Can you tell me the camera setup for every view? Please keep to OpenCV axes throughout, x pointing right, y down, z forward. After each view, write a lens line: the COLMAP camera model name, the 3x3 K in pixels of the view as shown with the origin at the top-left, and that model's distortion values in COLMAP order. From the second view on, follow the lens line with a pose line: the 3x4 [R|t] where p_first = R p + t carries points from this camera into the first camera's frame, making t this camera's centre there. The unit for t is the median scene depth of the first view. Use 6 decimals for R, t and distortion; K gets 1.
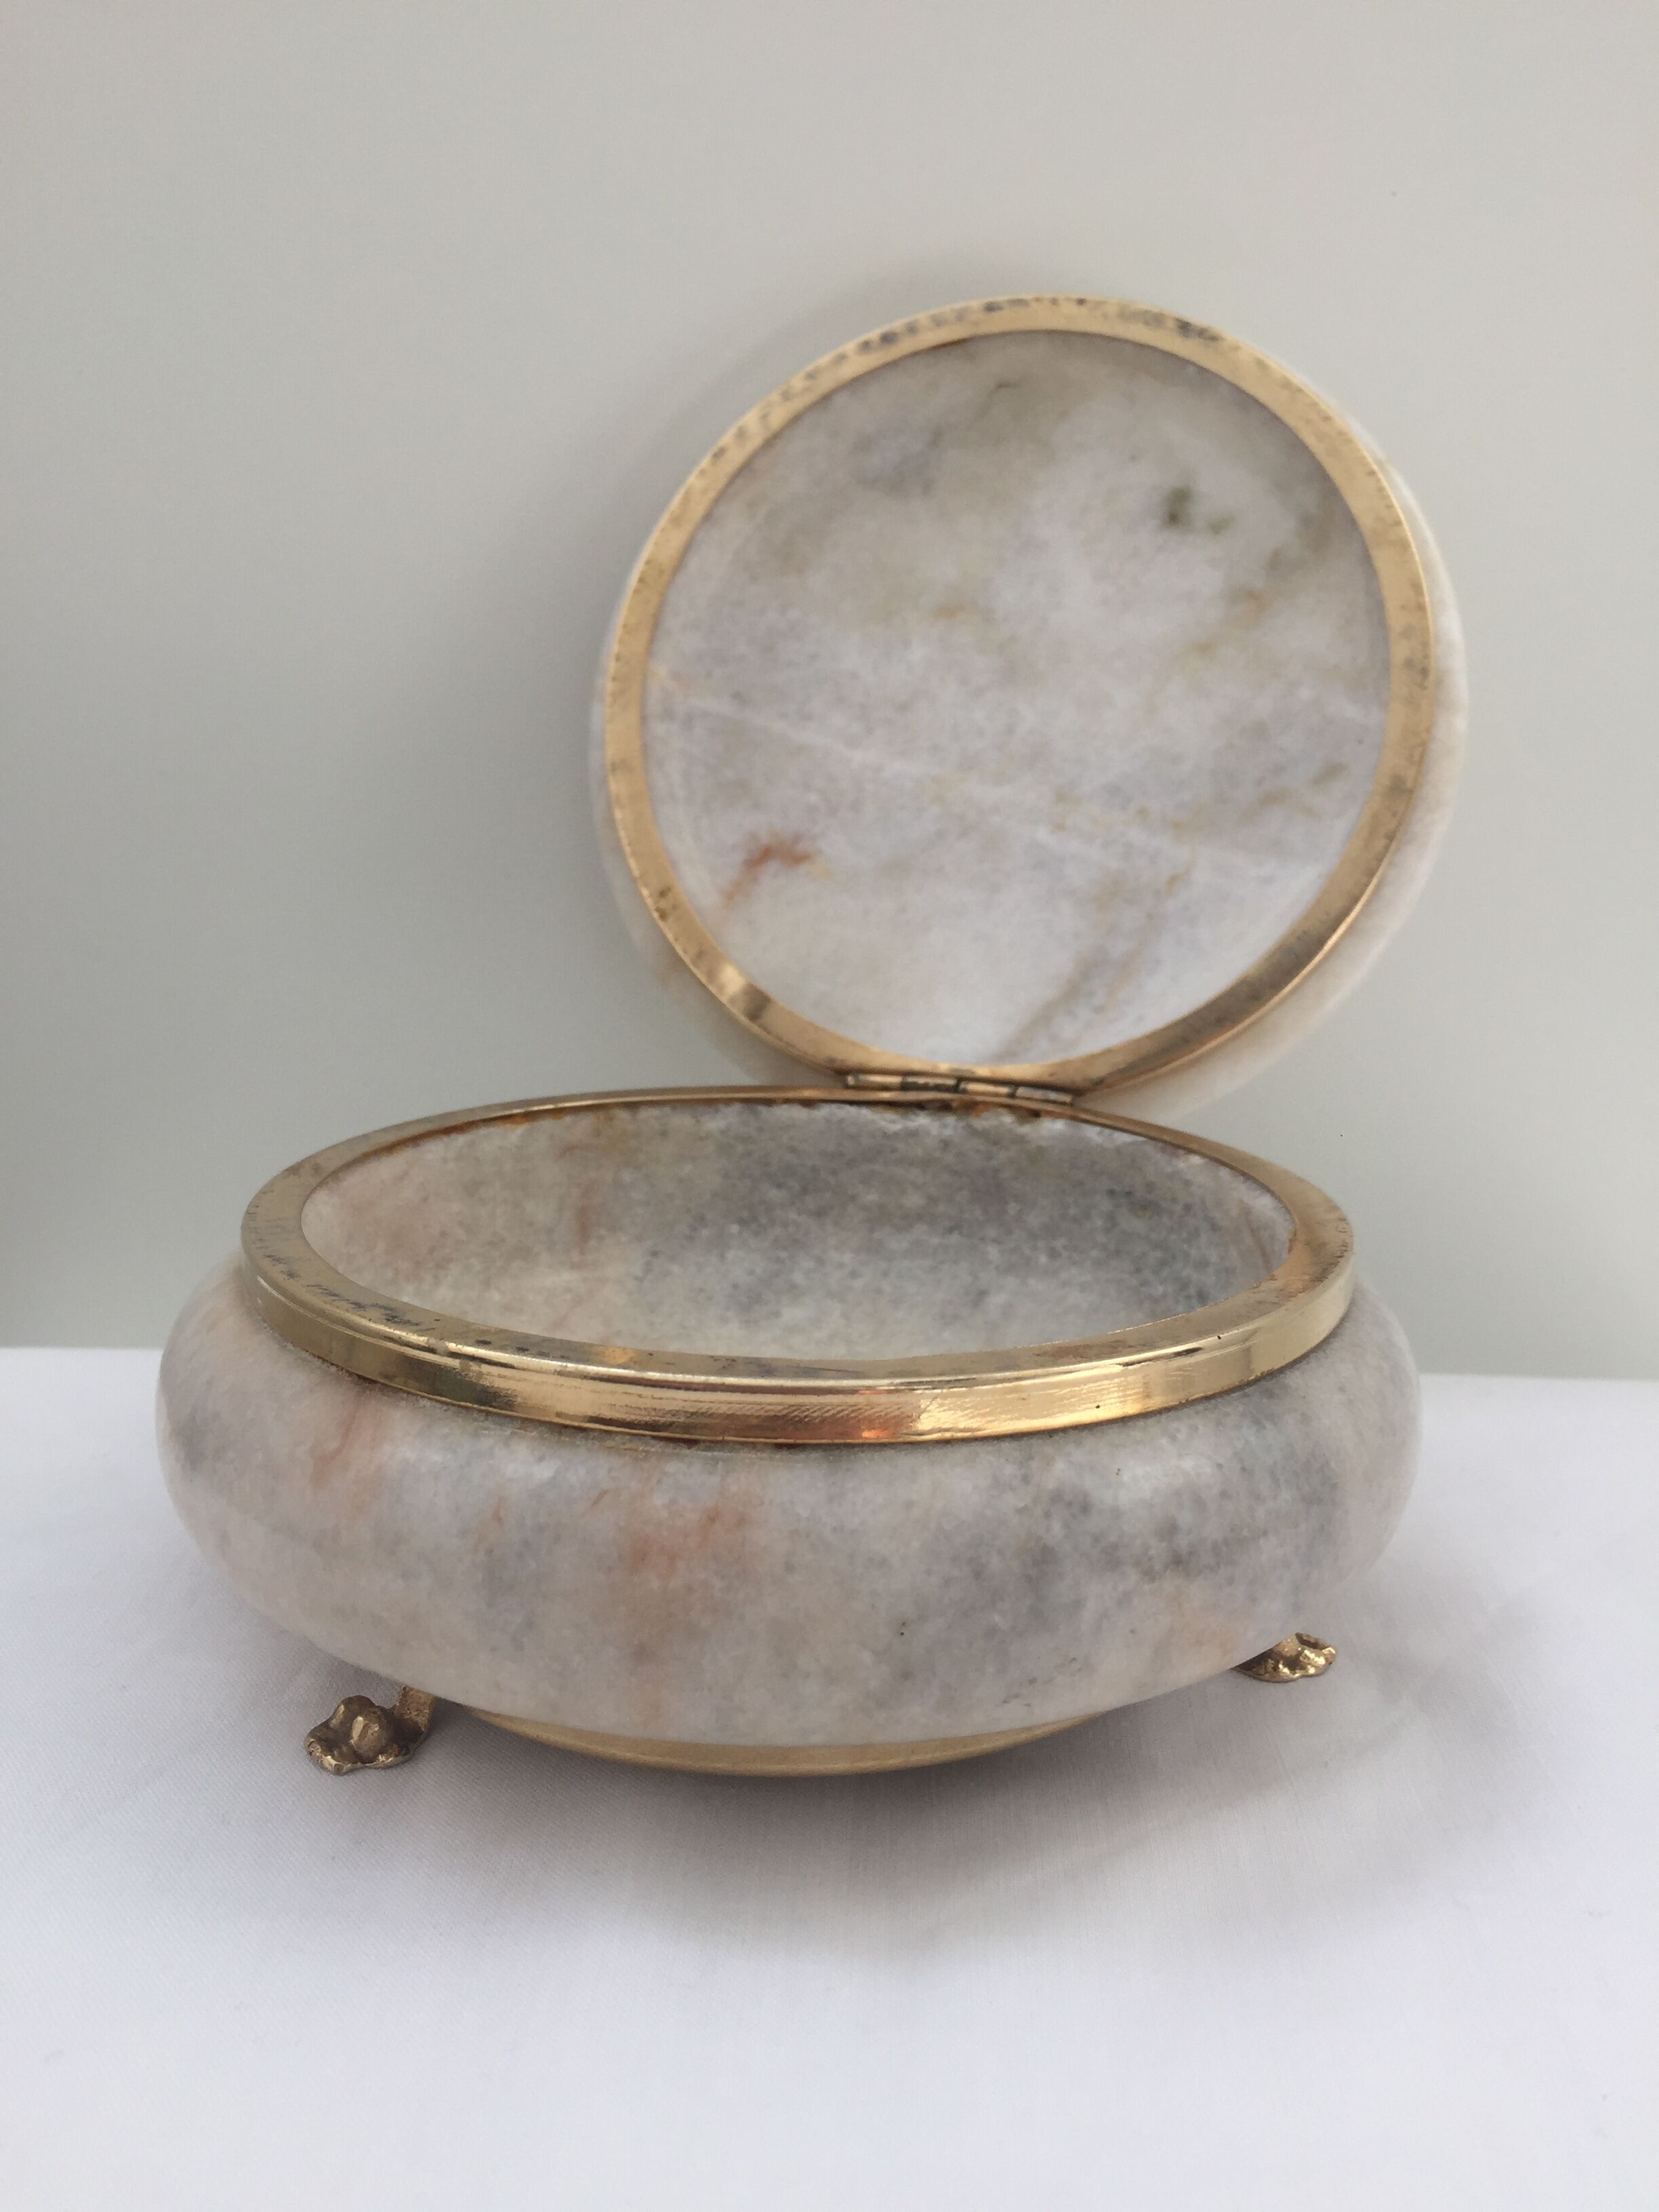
lens RADIAL K [[2040.9, 0, 797.6], [0, 2040.9, 1146.4], [0, 0, 1]] dist [-0.007472, 0.000000]
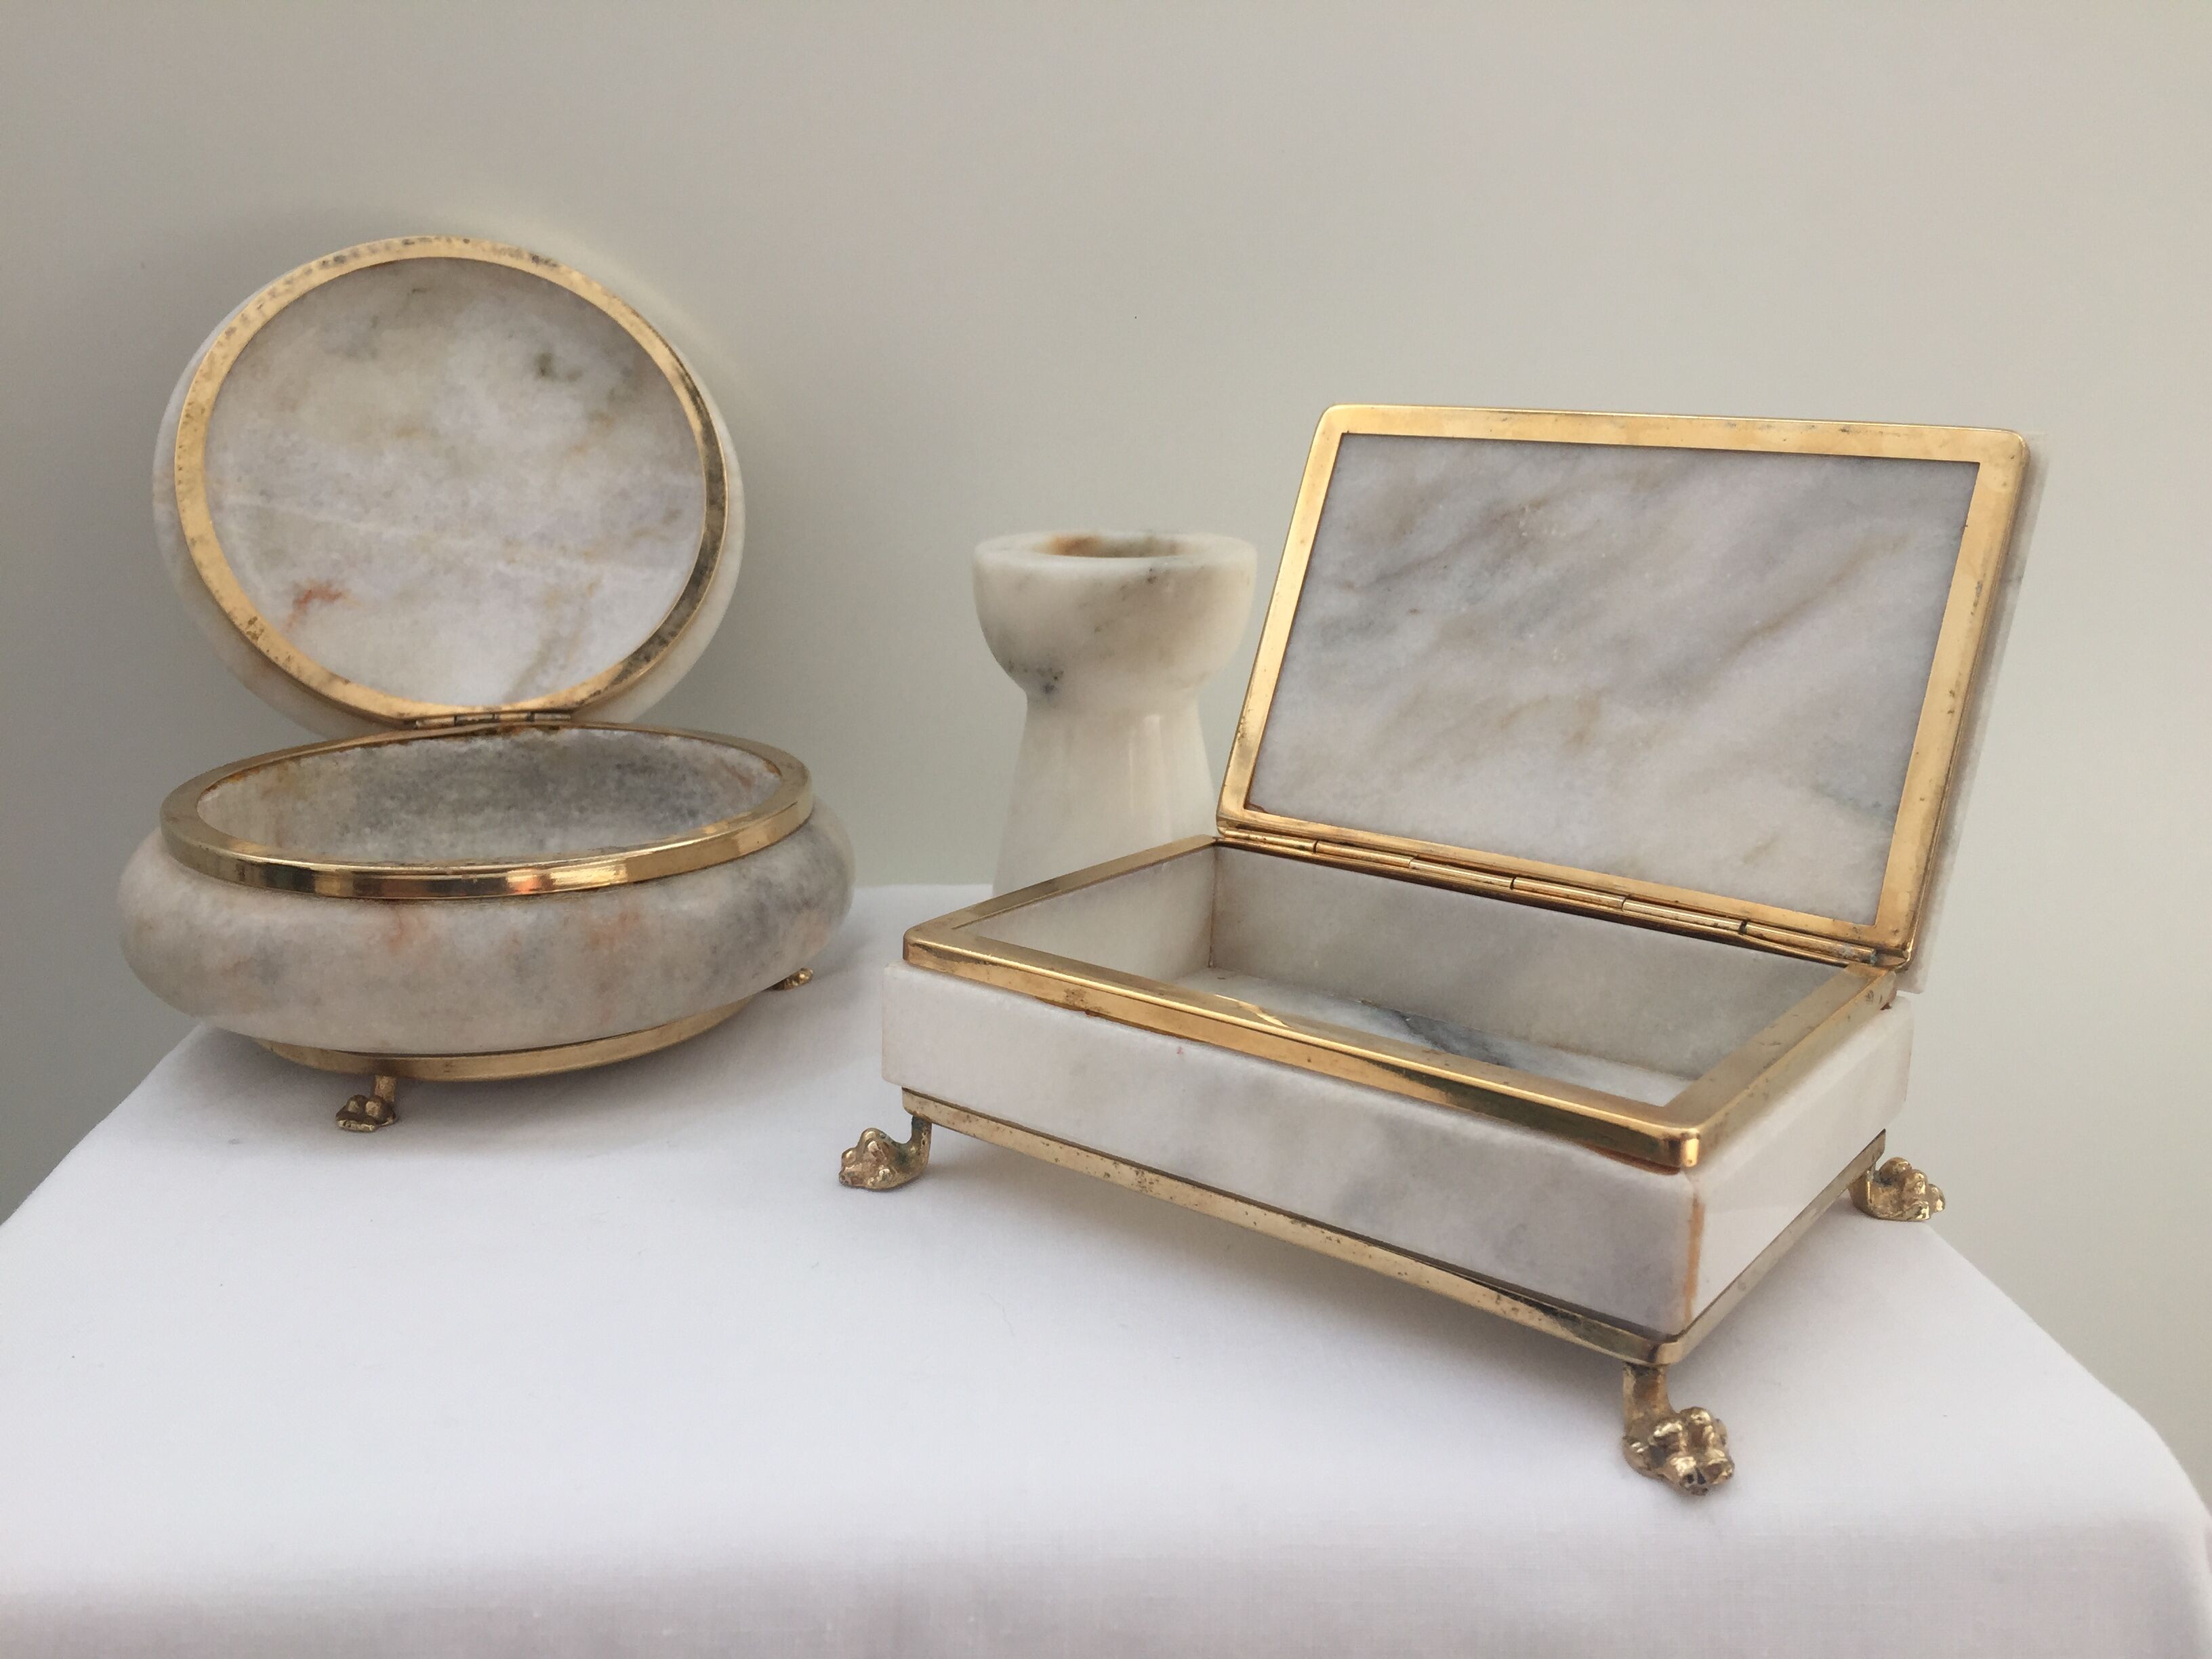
lens RADIAL K [[1925.7, 0, 1084.5], [0, 1925.7, 743.9], [0, 0, 1]] dist [0.061120, -0.113076]
pose [[0.795056, -0.128459, 0.592777, -0.432603], [0.186010, 0.981862, -0.036707, 0.123779], [-0.577309, 0.139447, 0.804530, -0.462266]]
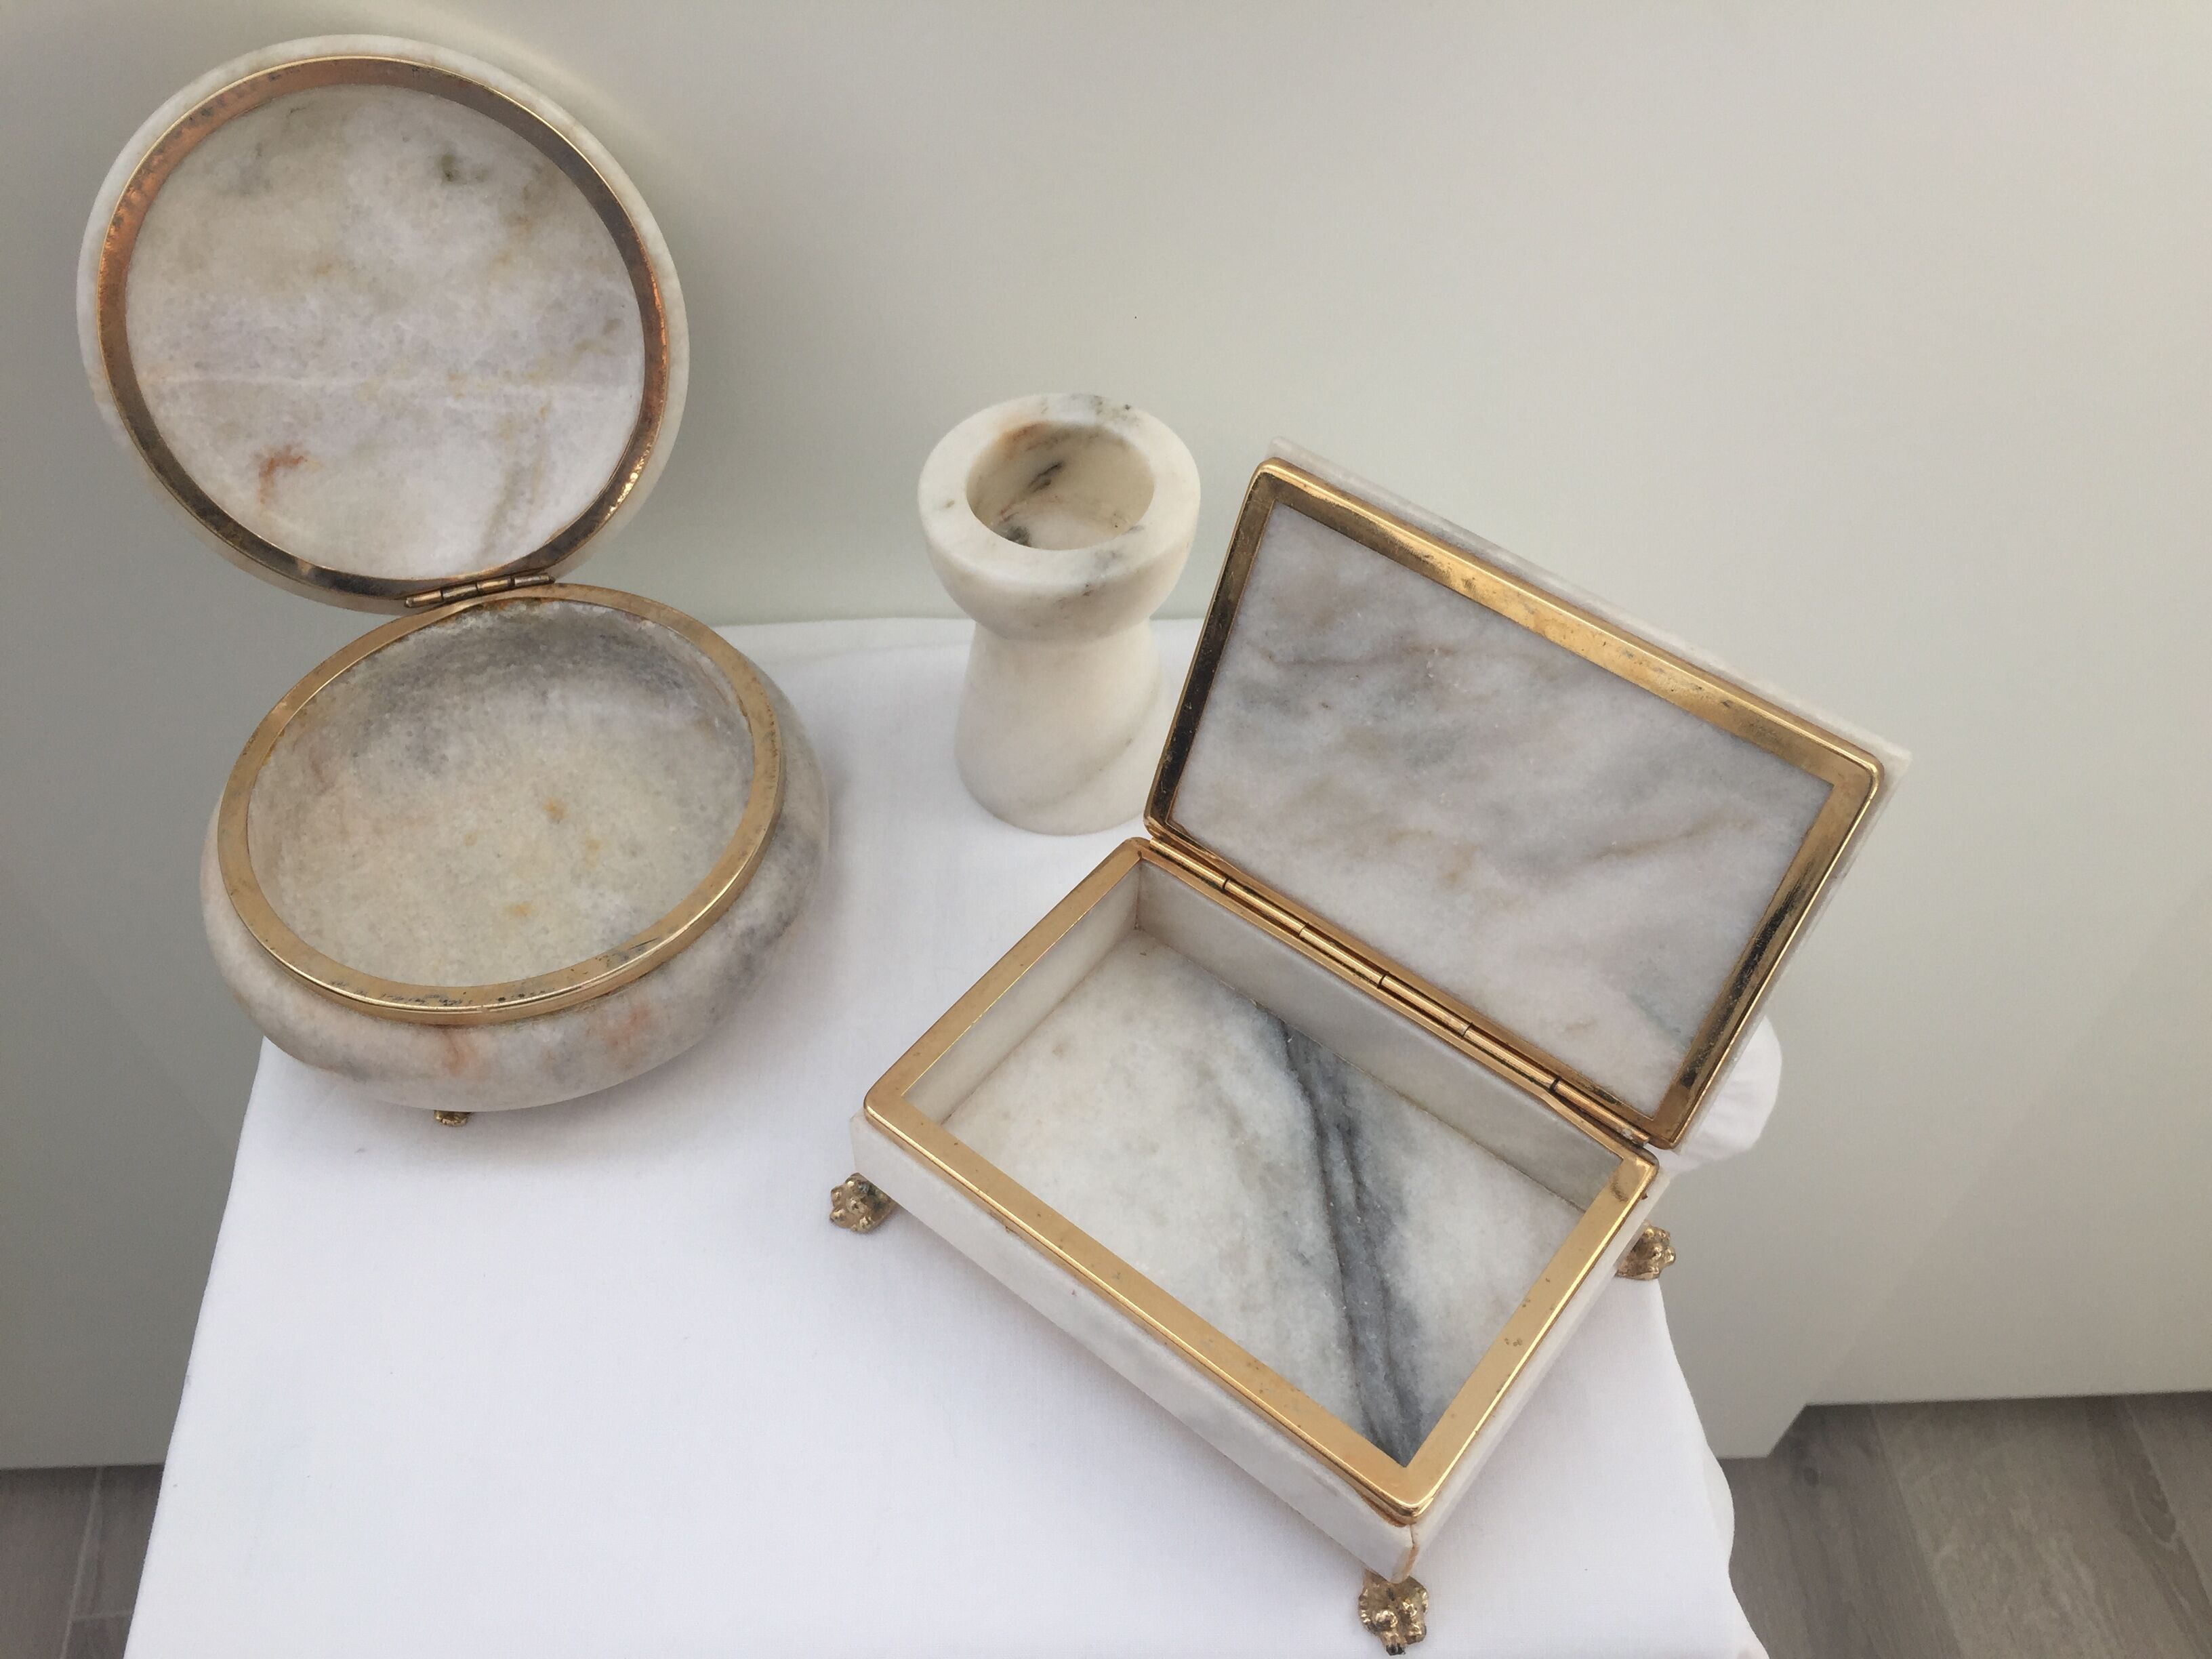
lens RADIAL K [[1925.7, 0, 1082.2], [0, 1925.7, 792.0], [0, 0, 1]] dist [0.061120, -0.113076]
pose [[0.807459, -0.455683, 0.374651, -0.186369], [0.194554, 0.805251, 0.560107, -0.659176], [-0.556919, -0.379373, 0.738862, -0.504343]]
